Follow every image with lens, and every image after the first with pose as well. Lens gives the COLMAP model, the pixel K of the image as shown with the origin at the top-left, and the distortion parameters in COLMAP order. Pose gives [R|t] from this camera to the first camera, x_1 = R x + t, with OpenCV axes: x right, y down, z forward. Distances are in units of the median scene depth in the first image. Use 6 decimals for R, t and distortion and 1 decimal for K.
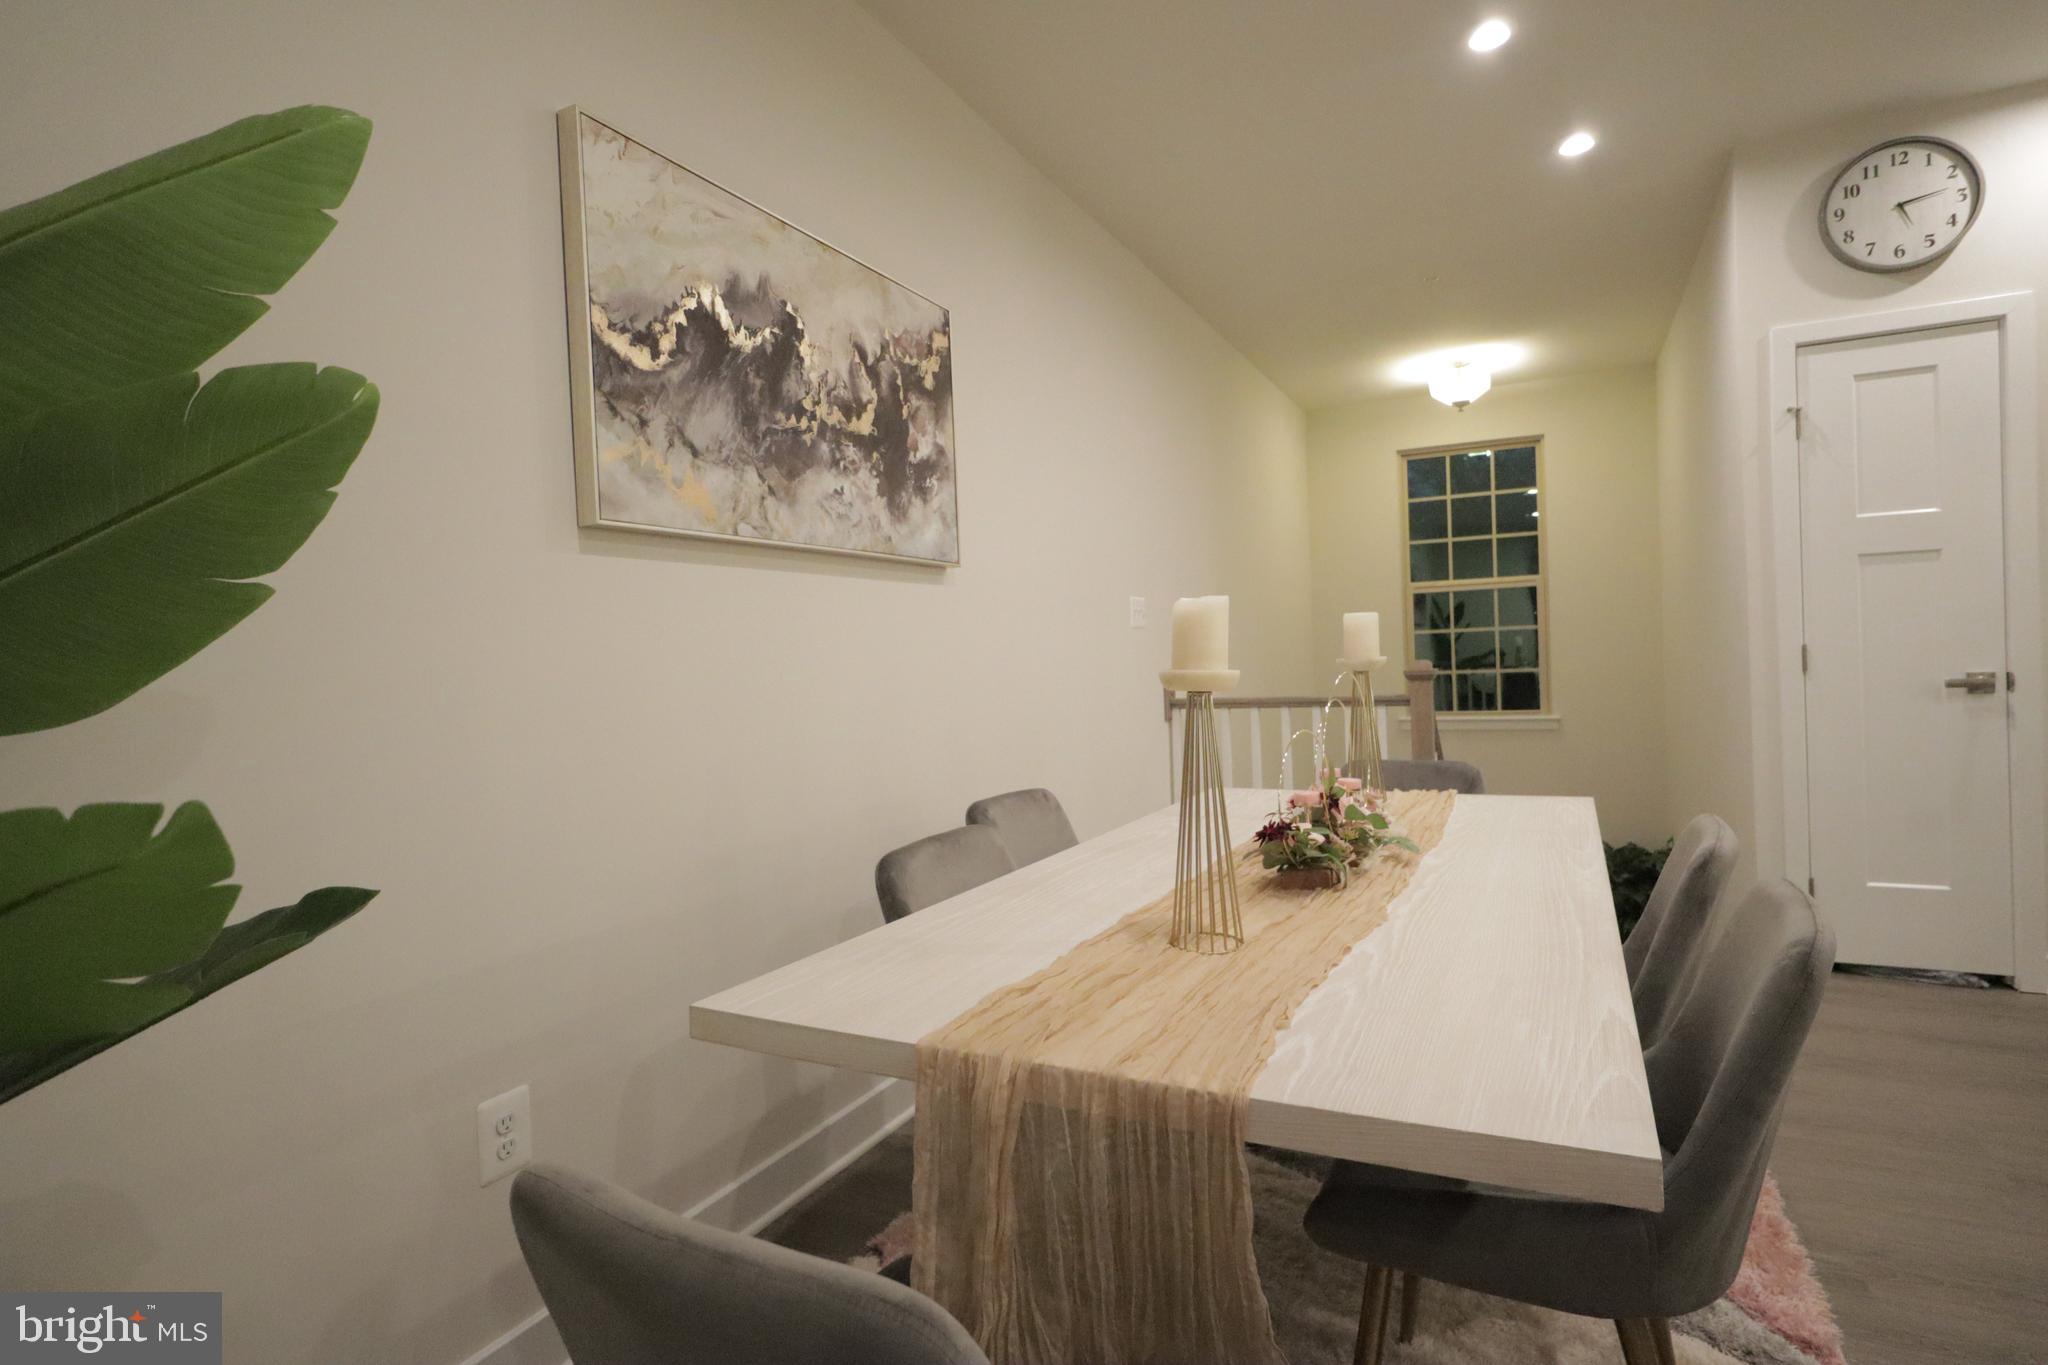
lens RADIAL K [[1021.7, 0, 1040.8], [0, 1021.7, 676.9], [0, 0, 1]] dist [0.000008, 0.002538]
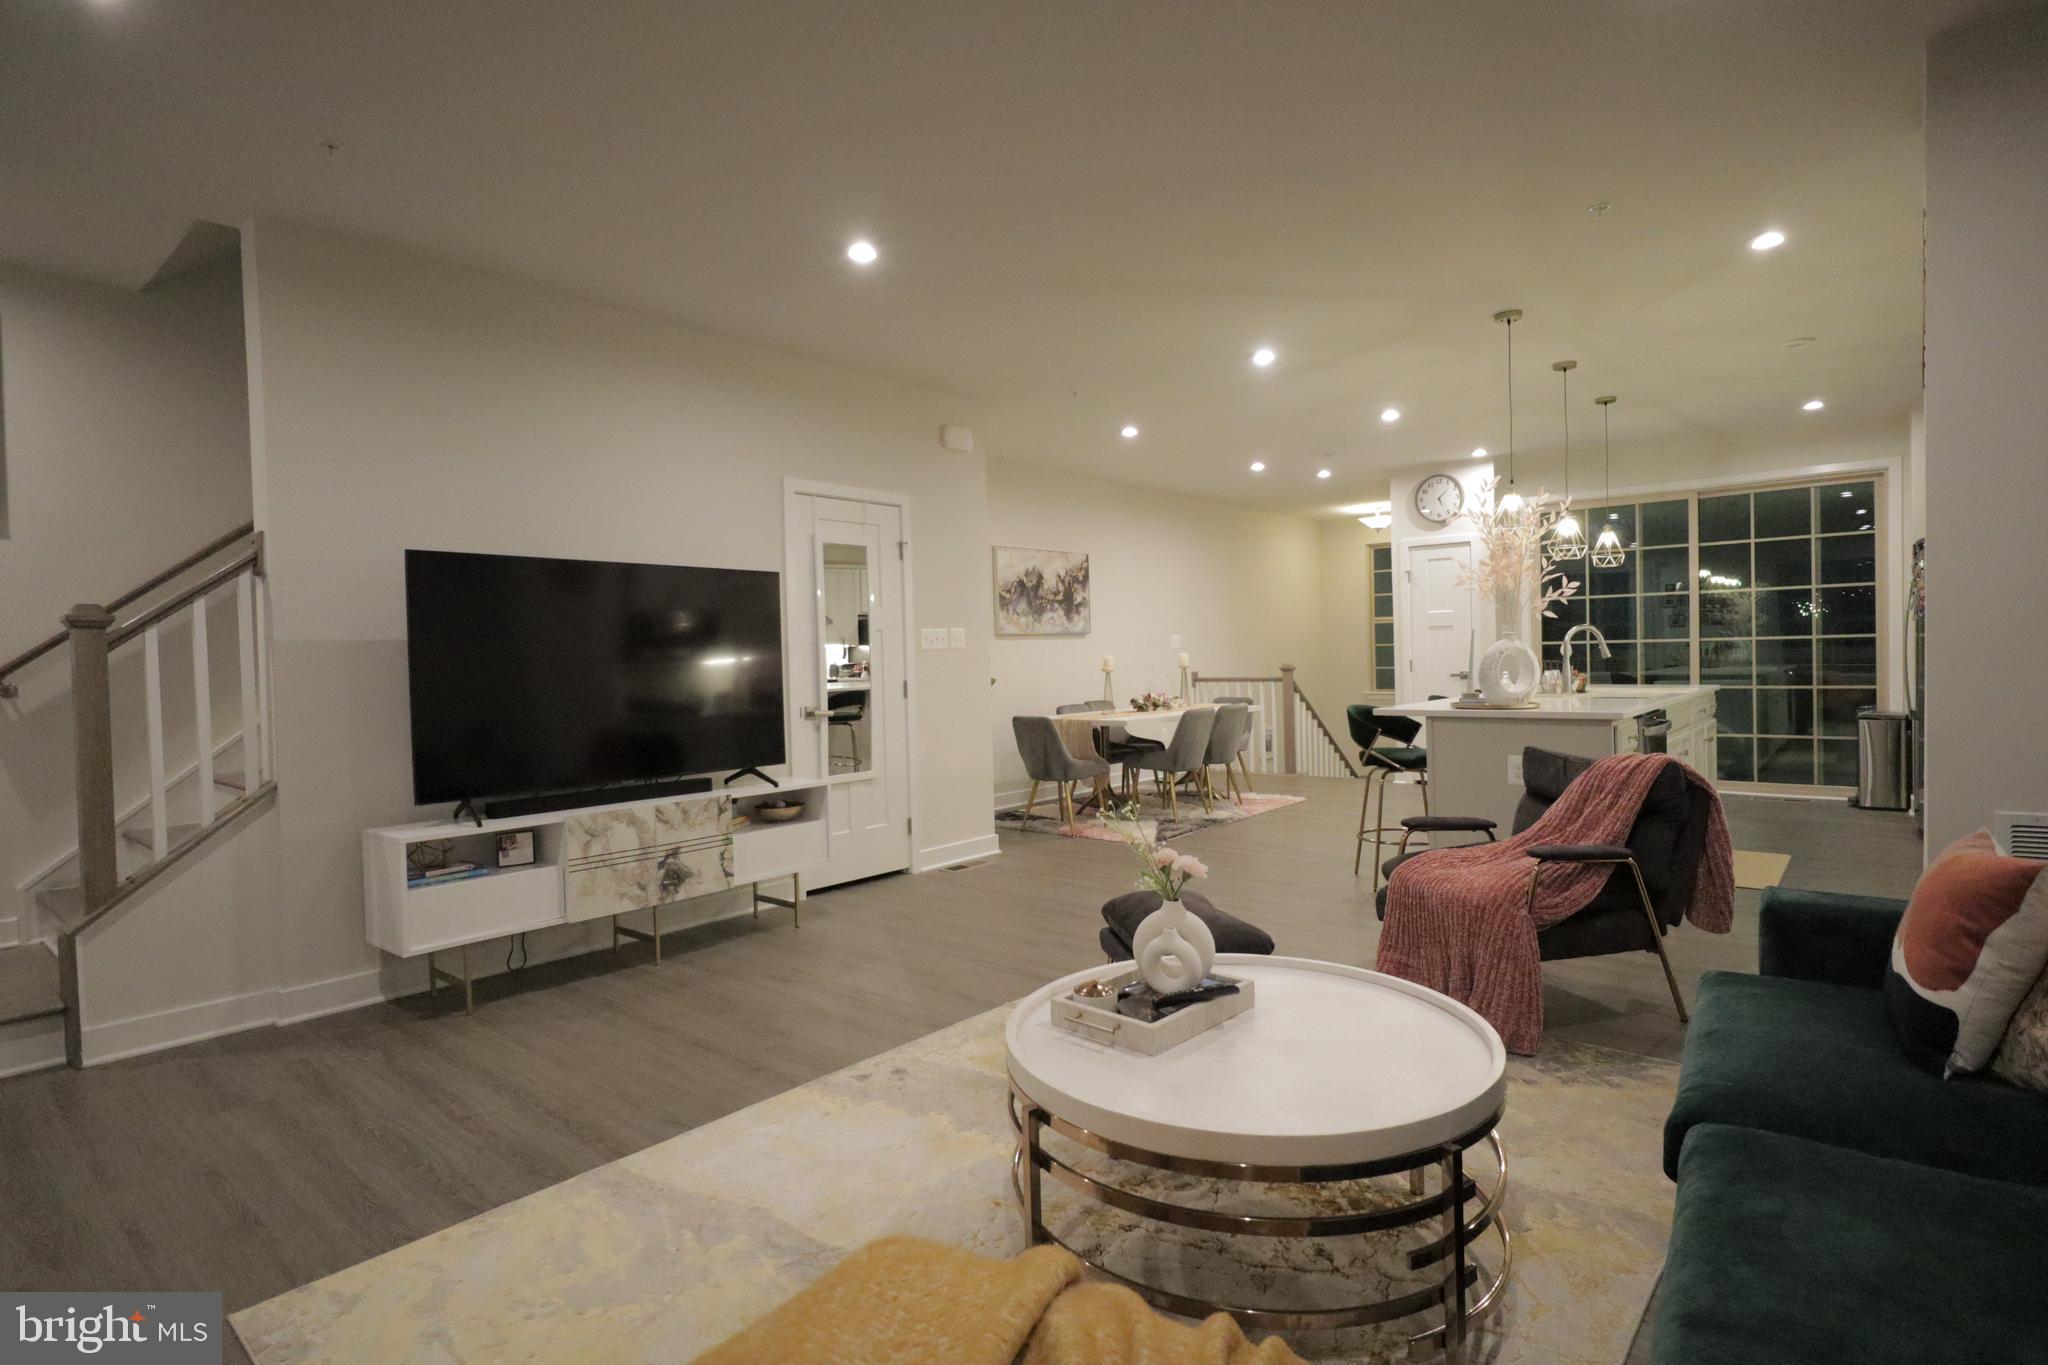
lens RADIAL K [[1021.7, 0, 1040.8], [0, 1021.7, 676.9], [0, 0, 1]] dist [0.000008, 0.002538]
pose [[0.972495, 0.016704, -0.232324, 0.563954], [-0.013612, 0.999796, 0.014909, -0.018405], [0.232526, -0.011337, 0.972524, -2.358908]]
